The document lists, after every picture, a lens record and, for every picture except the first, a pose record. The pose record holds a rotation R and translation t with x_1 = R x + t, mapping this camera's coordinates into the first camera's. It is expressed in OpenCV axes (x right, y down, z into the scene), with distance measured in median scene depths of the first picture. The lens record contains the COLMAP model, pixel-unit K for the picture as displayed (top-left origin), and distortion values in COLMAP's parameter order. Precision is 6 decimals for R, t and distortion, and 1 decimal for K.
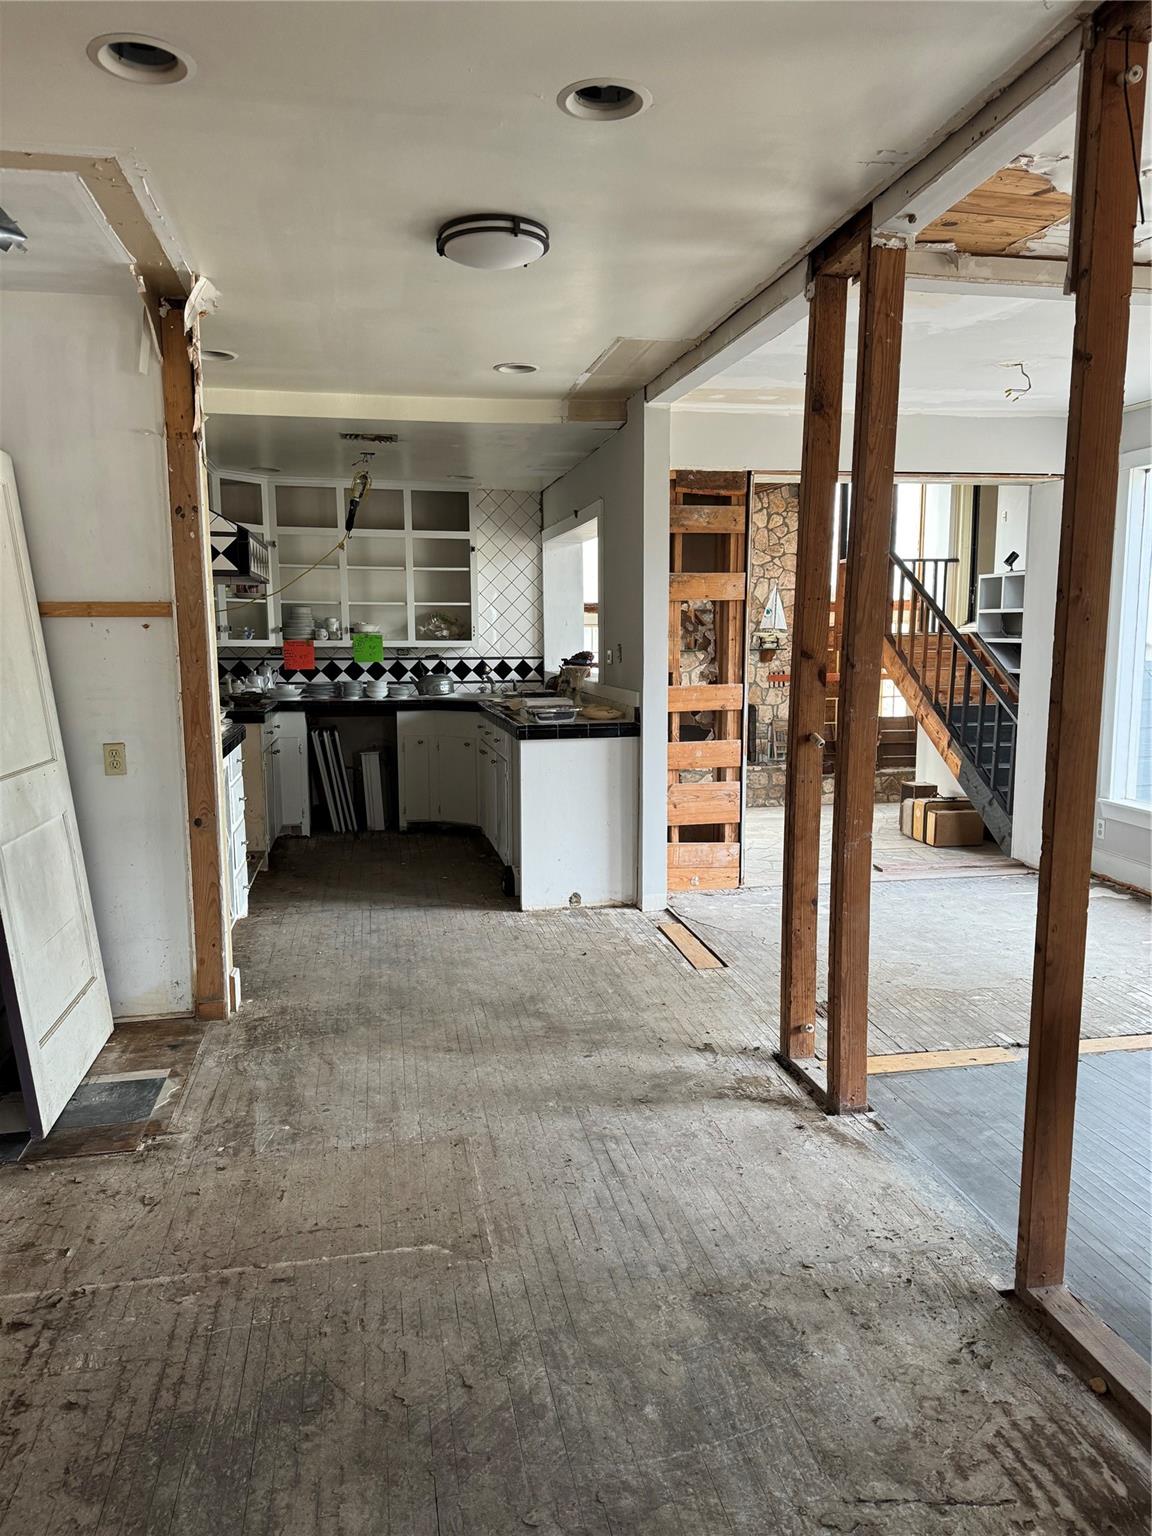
lens RADIAL K [[1065.4, 0, 576.0], [0, 1065.4, 768.0], [0, 0, 1]] dist [0.132344, 0.000030]
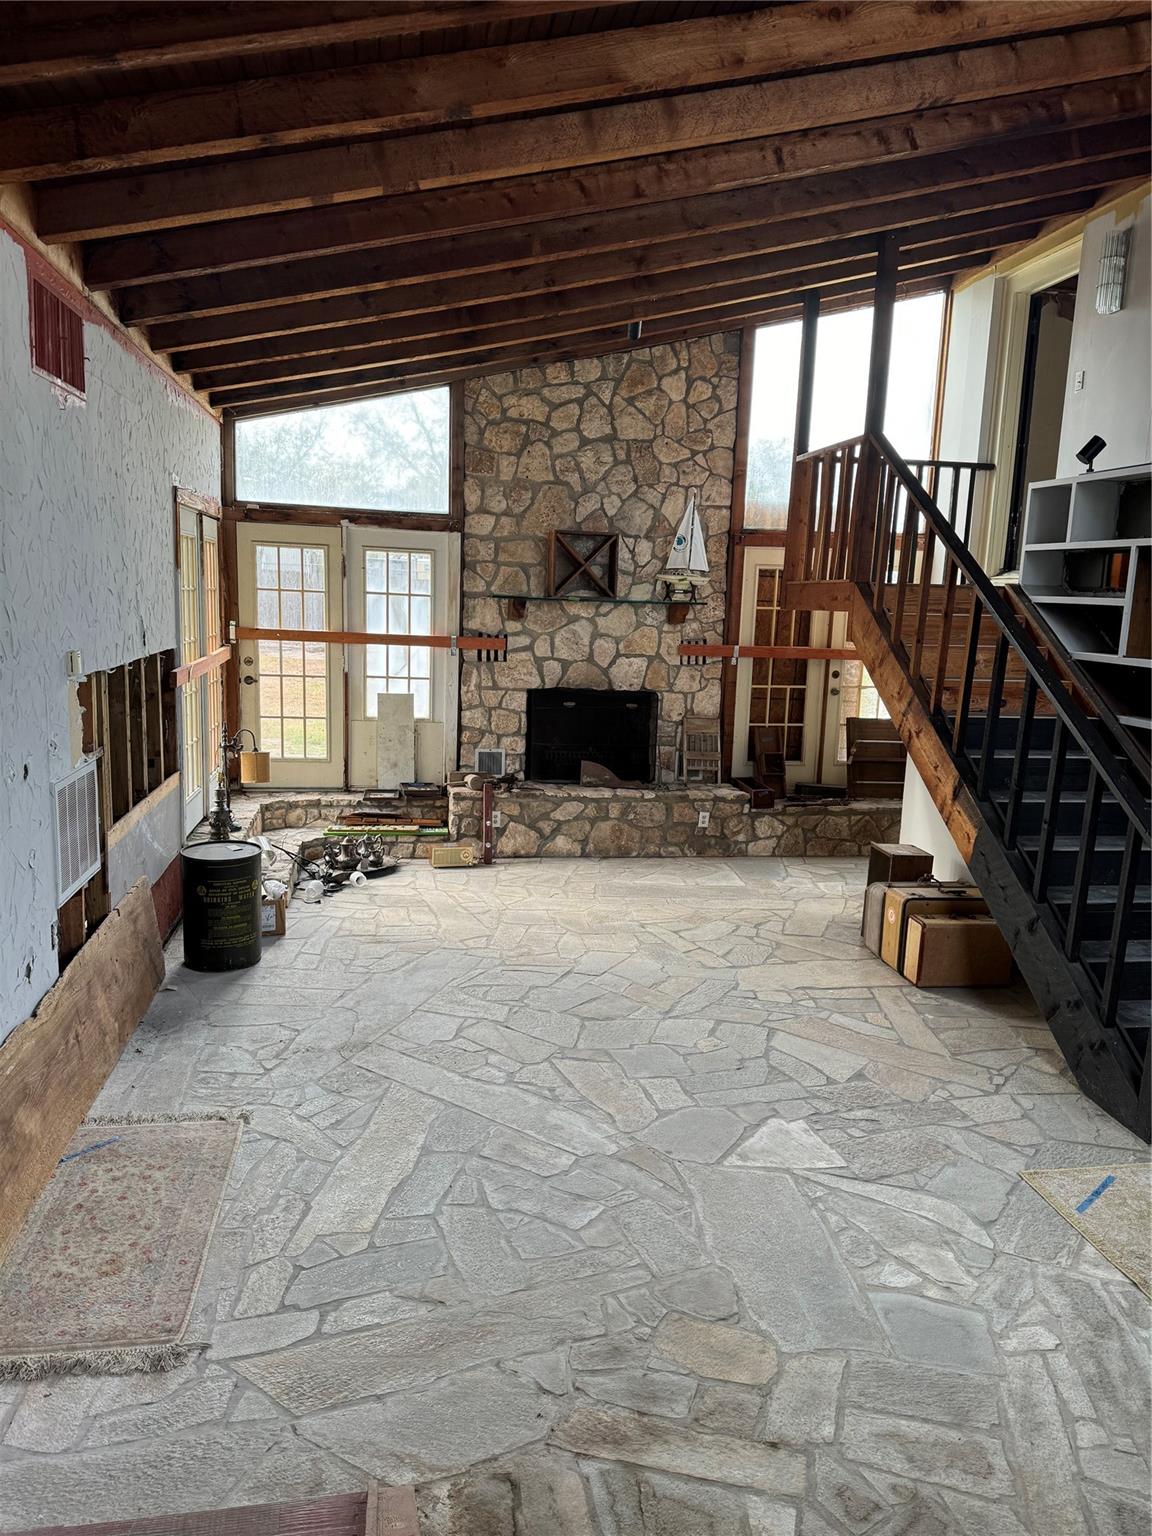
lens RADIAL K [[1076.5, 0, 576.0], [0, 1076.5, 768.0], [0, 0, 1]] dist [0.138662, -0.129020]
pose [[0.998831, 0.046520, -0.013164, 0.153784], [-0.046067, 0.998399, 0.032826, -0.038582], [0.014670, -0.032181, 0.999374, 0.430953]]
